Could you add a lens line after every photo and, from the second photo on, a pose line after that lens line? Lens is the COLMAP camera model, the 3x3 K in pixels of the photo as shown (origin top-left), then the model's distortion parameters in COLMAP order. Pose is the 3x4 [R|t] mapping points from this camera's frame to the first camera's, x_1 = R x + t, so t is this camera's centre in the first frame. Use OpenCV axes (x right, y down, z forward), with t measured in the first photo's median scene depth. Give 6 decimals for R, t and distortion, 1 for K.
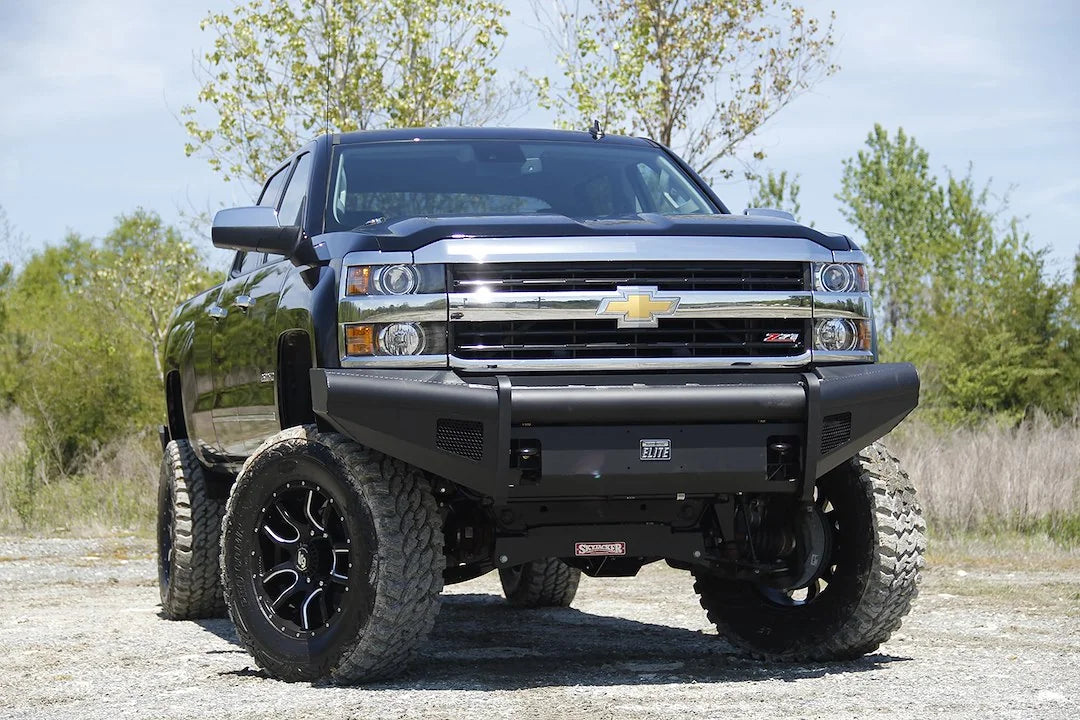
lens RADIAL K [[2496.4, 0, 539.9], [0, 2496.4, 378.2], [0, 0, 1]] dist [0.236157, -0.118072]
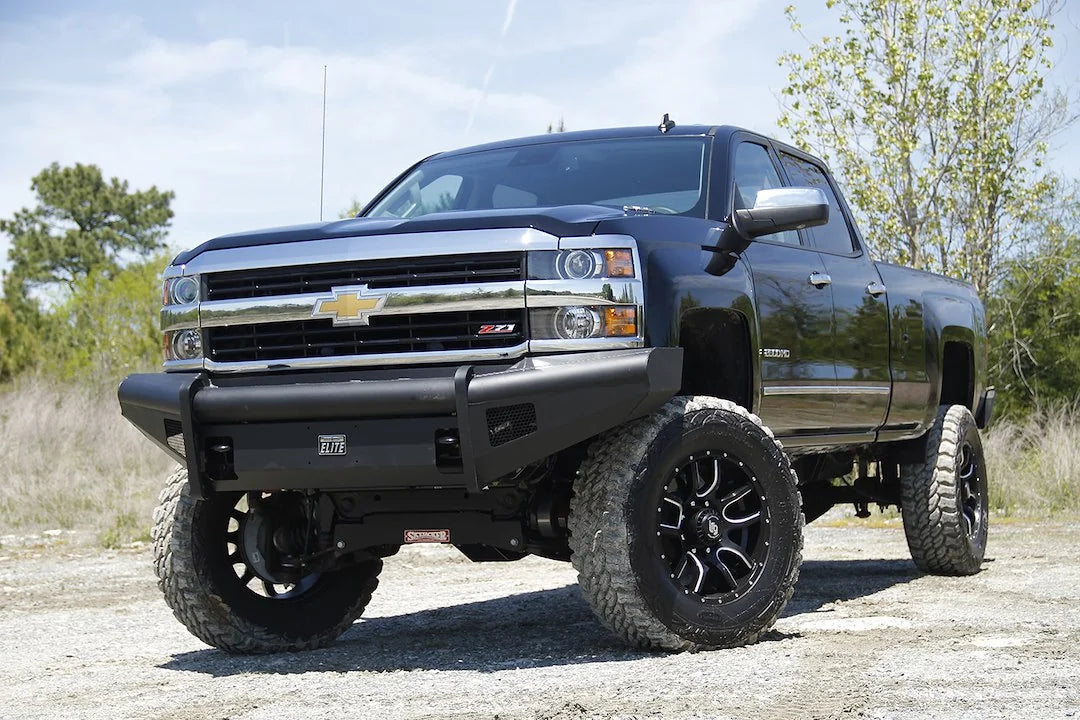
lens RADIAL K [[2480.1, 0, 540.0], [0, 2480.1, 360.0], [0, 0, 1]] dist [0.226345, 0.435943]
pose [[0.812973, -0.027653, -0.581644, 0.663989], [0.037535, 0.999283, 0.004953, -0.007829], [0.581090, -0.025858, 0.813428, 0.195956]]
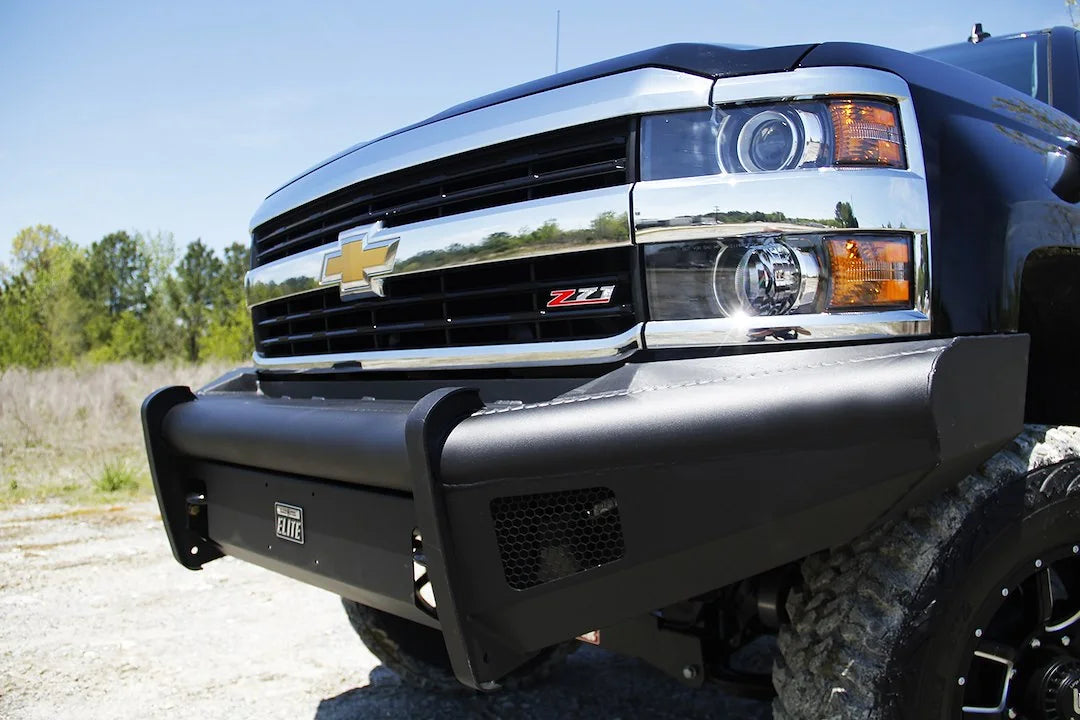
lens RADIAL K [[876.0, 0, 540.0], [0, 876.0, 360.0], [0, 0, 1]] dist [-0.182140, 0.135182]
pose [[0.496449, 0.001165, -0.868065, 0.221255], [0.048733, 0.998385, 0.029211, -0.009515], [0.866697, -0.056805, 0.495590, 0.884690]]
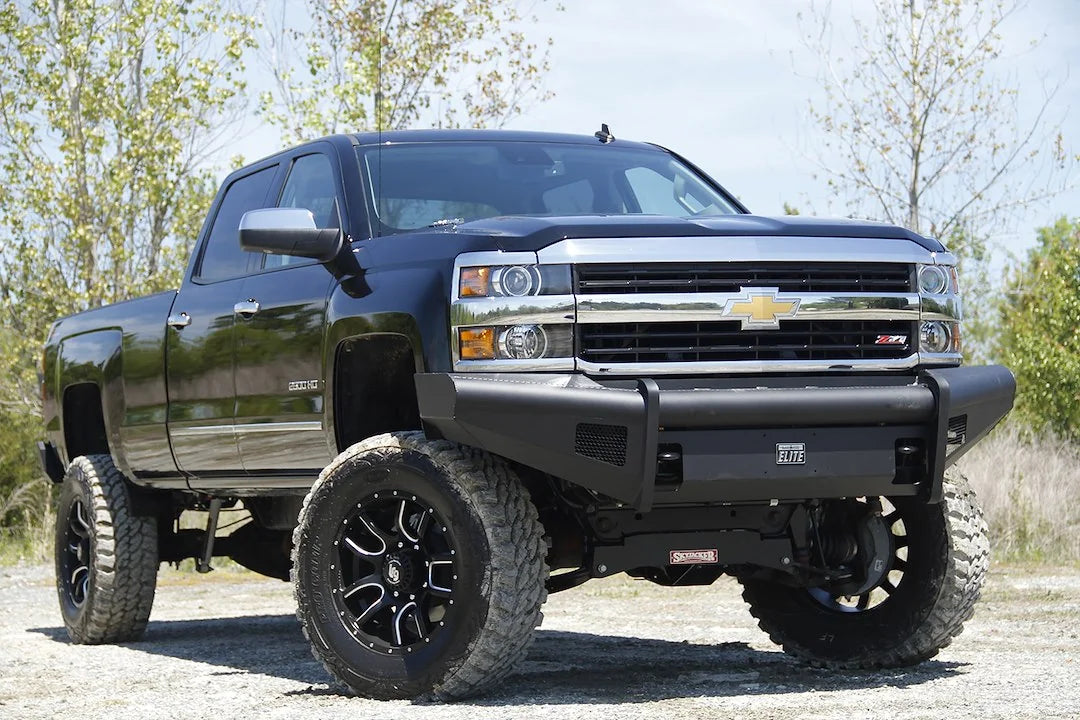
lens RADIAL K [[2480.1, 0, 540.0], [0, 2480.1, 360.0], [0, 0, 1]] dist [0.226345, 0.435943]
pose [[0.987596, -0.003802, 0.156970, -0.188868], [0.006301, 0.999861, -0.015432, 0.005914], [-0.156889, 0.016229, 0.987483, 0.046789]]
